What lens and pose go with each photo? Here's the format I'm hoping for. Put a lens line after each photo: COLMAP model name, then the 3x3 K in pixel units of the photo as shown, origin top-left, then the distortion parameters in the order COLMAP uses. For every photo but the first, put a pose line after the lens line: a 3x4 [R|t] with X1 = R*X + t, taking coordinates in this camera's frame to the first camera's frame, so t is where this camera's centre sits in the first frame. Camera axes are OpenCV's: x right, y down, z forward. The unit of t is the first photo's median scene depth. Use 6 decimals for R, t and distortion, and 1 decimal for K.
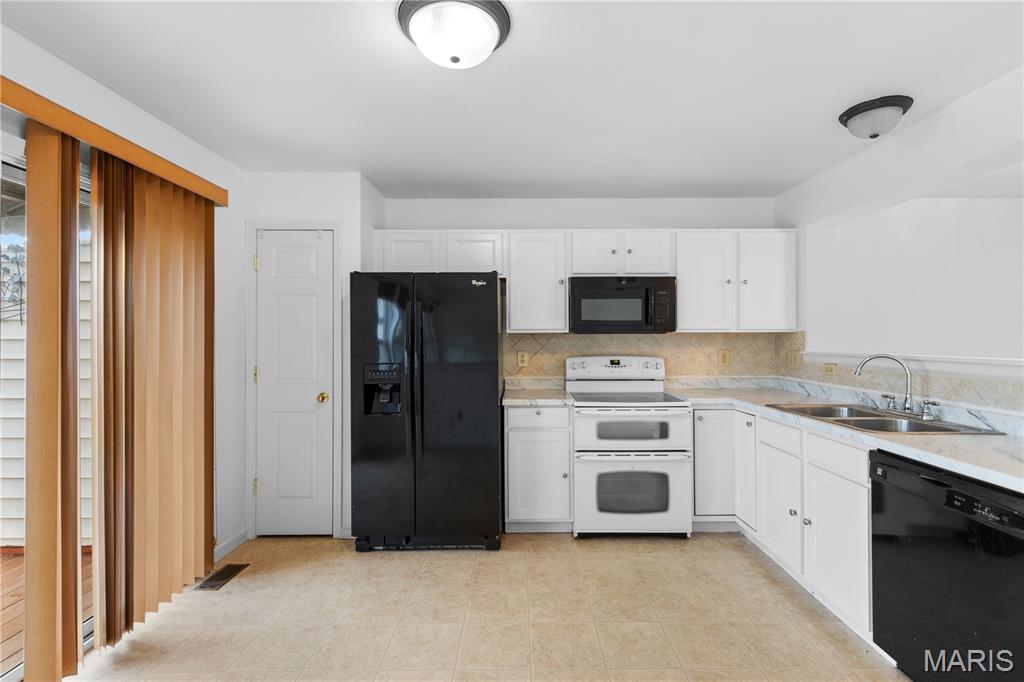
lens RADIAL K [[464.9, 0, 515.5], [0, 464.9, 337.9], [0, 0, 1]] dist [0.001660, 0.000456]
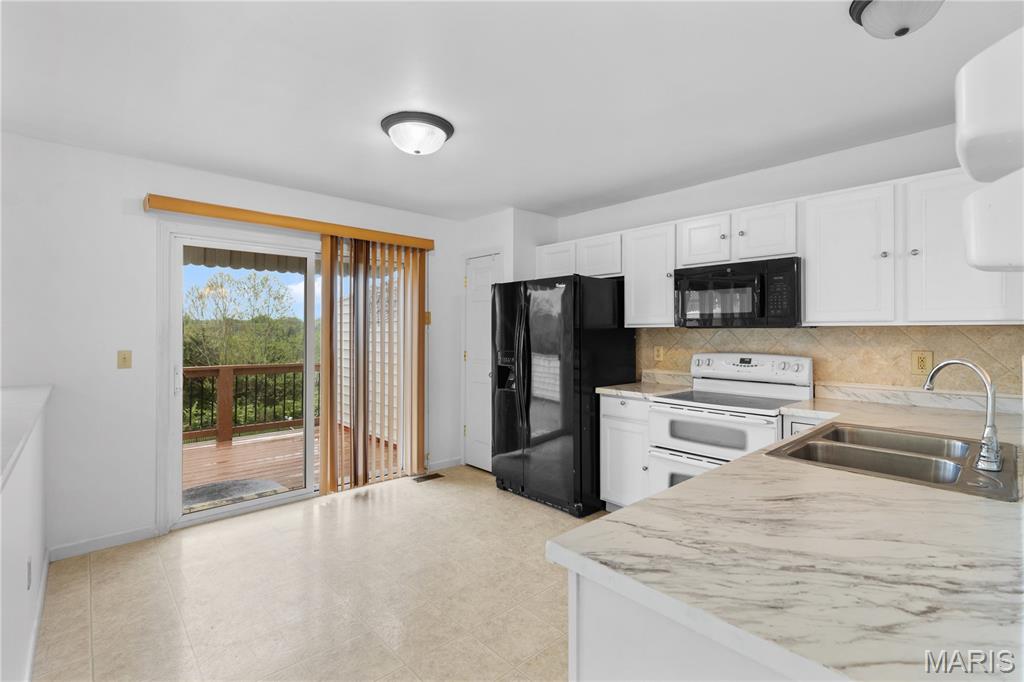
lens RADIAL K [[464.9, 0, 512.5], [0, 464.9, 331.8], [0, 0, 1]] dist [0.001660, 0.000456]
pose [[0.674114, 0.002238, -0.738624, 0.659031], [-0.004174, 0.999991, -0.000779, 0.000718], [0.738616, 0.003608, 0.674117, 0.102149]]
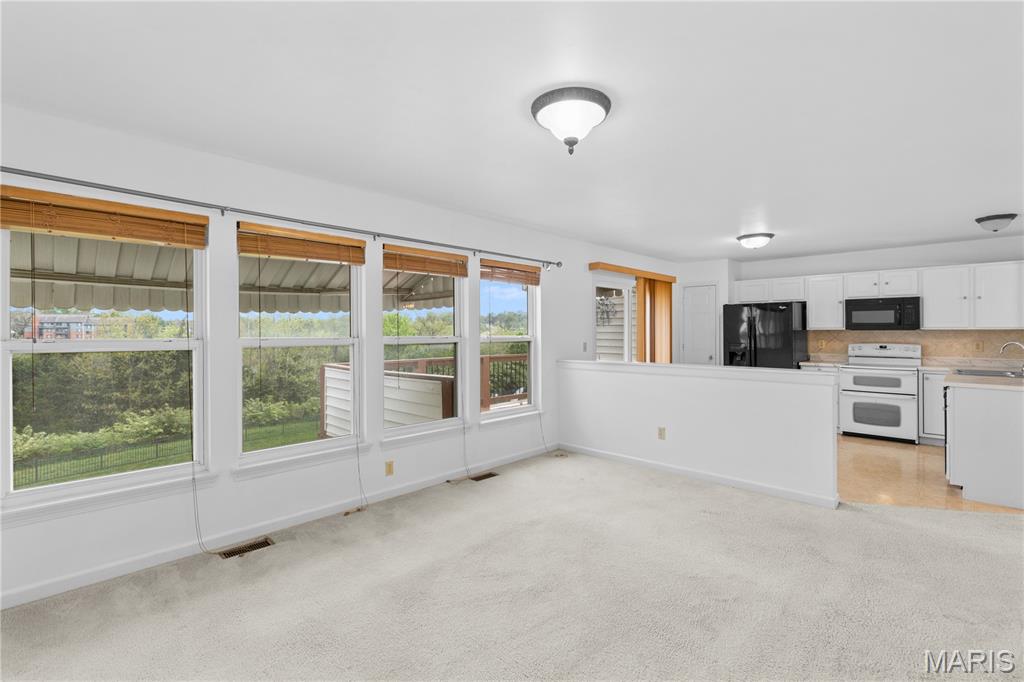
lens RADIAL K [[464.9, 0, 518.3], [0, 464.9, 332.1], [0, 0, 1]] dist [0.001660, 0.000456]
pose [[0.720125, 0.002654, -0.693839, 0.508538], [-0.003701, 0.999993, -0.000016, 0.003635], [0.693835, 0.002579, 0.720130, -1.355614]]
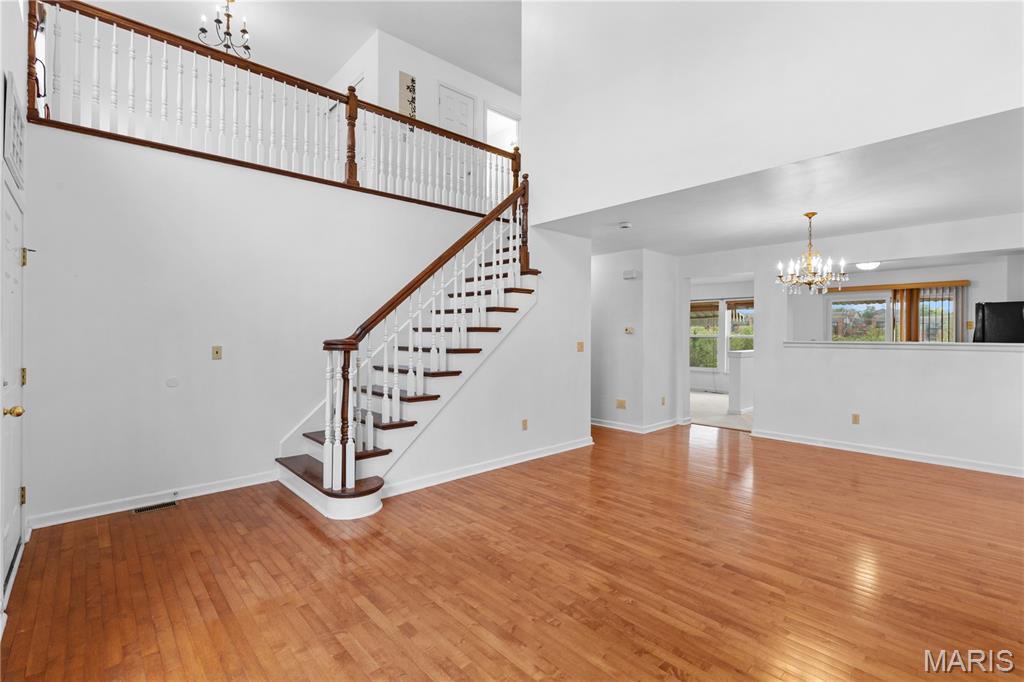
lens RADIAL K [[464.9, 0, 516.3], [0, 464.9, 334.4], [0, 0, 1]] dist [0.001660, 0.000456]
pose [[-0.739571, 0.004058, -0.673067, 2.796265], [0.001039, 0.999988, 0.004887, -0.005570], [0.673078, 0.002915, -0.739566, 1.072382]]
